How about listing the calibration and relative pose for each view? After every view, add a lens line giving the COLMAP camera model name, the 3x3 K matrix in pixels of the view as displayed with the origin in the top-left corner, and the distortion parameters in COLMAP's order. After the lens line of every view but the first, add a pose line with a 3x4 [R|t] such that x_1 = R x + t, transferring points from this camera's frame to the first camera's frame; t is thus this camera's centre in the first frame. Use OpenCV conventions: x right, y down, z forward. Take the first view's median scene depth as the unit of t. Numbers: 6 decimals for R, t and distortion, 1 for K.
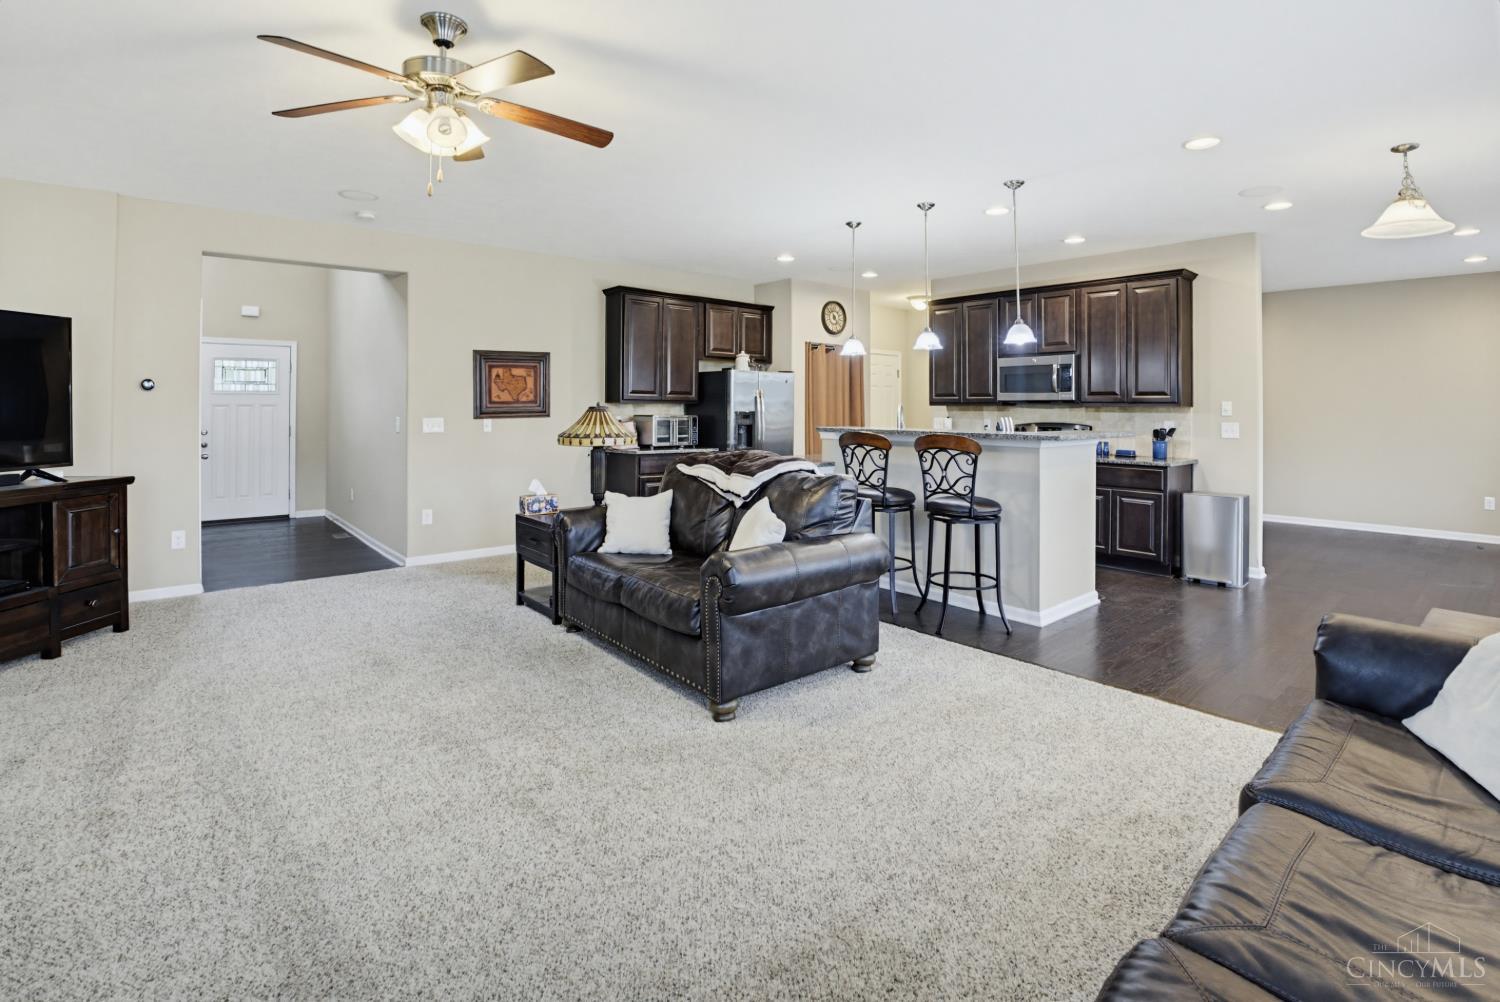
lens RADIAL K [[710.2, 0, 751.8], [0, 710.2, 412.0], [0, 0, 1]] dist [-0.038401, 0.001047]
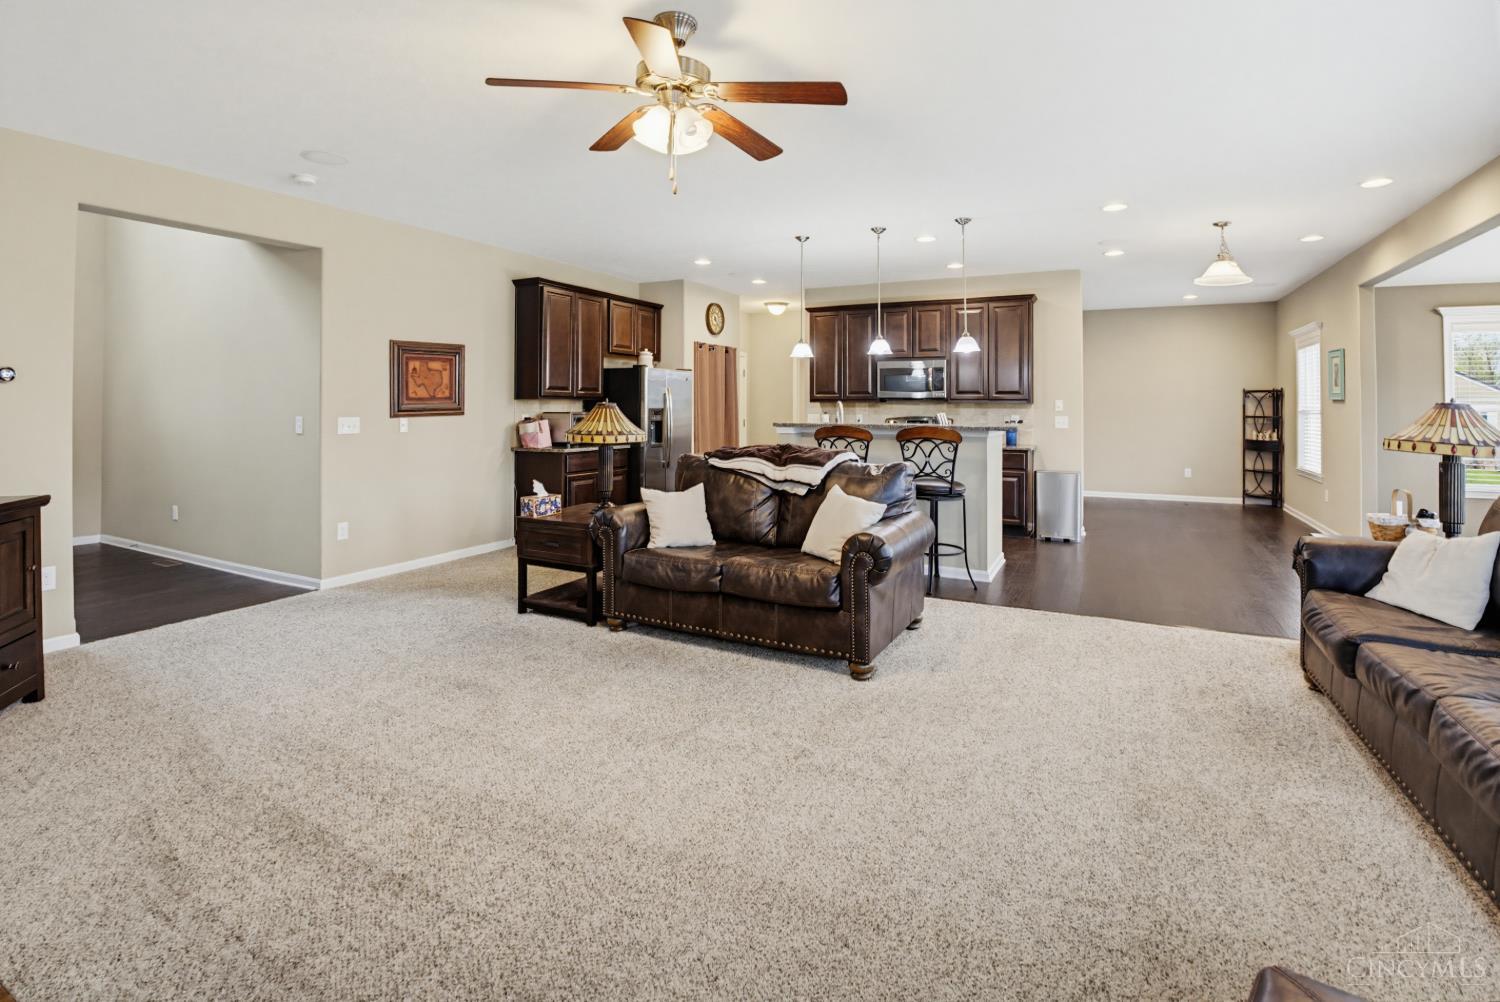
lens RADIAL K [[710.2, 0, 751.8], [0, 710.2, 412.0], [0, 0, 1]] dist [-0.038401, 0.001047]
pose [[0.925752, -0.004603, 0.378103, -0.343285], [0.002919, 0.999983, 0.005027, -0.000243], [-0.378120, -0.003550, 0.925750, 0.008482]]
